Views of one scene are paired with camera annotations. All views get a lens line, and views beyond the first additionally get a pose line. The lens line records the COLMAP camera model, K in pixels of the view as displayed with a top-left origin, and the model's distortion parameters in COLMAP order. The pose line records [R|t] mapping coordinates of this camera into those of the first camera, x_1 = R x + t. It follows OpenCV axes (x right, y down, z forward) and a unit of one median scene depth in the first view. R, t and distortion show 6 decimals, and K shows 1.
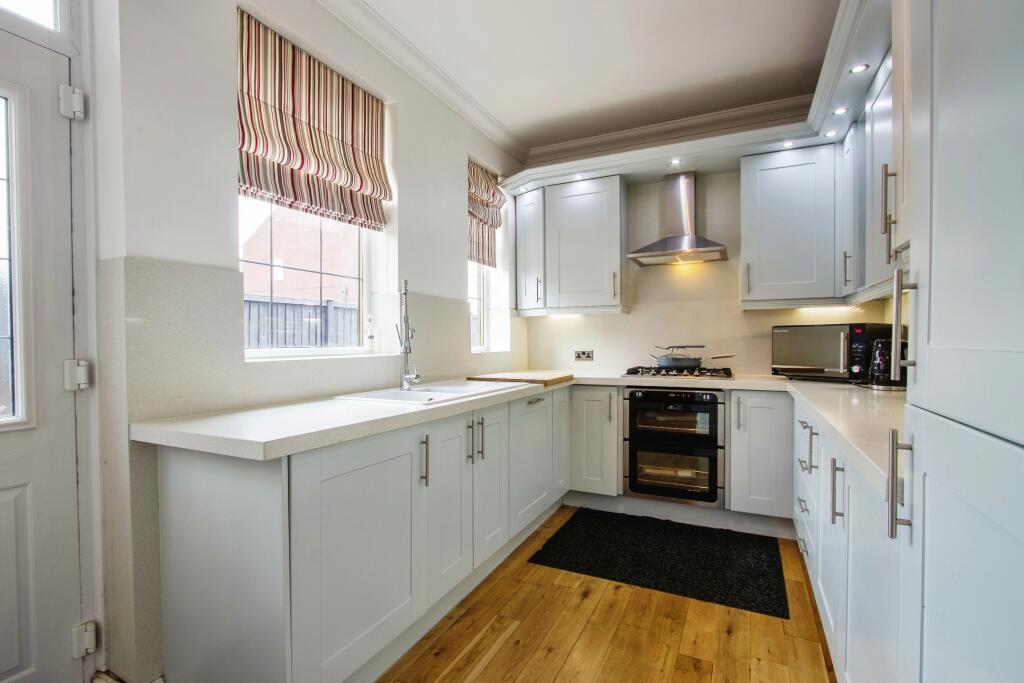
lens RADIAL K [[475.3, 0, 512.4], [0, 475.3, 342.6], [0, 0, 1]] dist [0.001281, 0.000359]
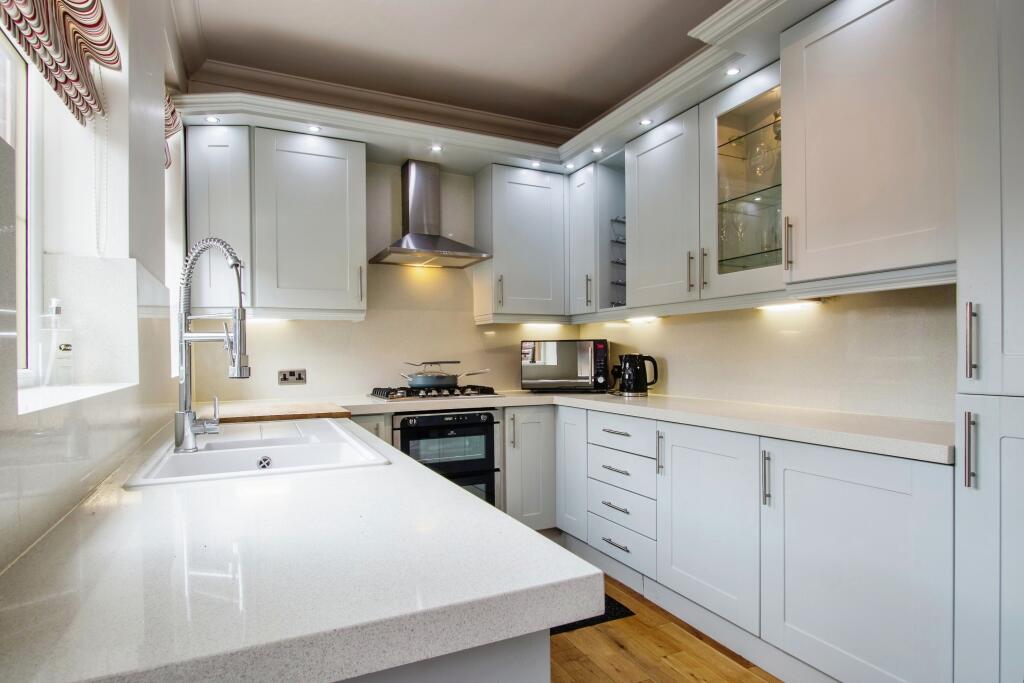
lens RADIAL K [[563.3, 0, 510.4], [0, 563.3, 348.5], [0, 0, 1]] dist [-0.008100, 0.001352]
pose [[0.628757, 0.007112, 0.777570, -0.371368], [0.007787, 0.999850, -0.015442, 0.000145], [-0.777563, 0.015764, 0.628607, 0.262879]]
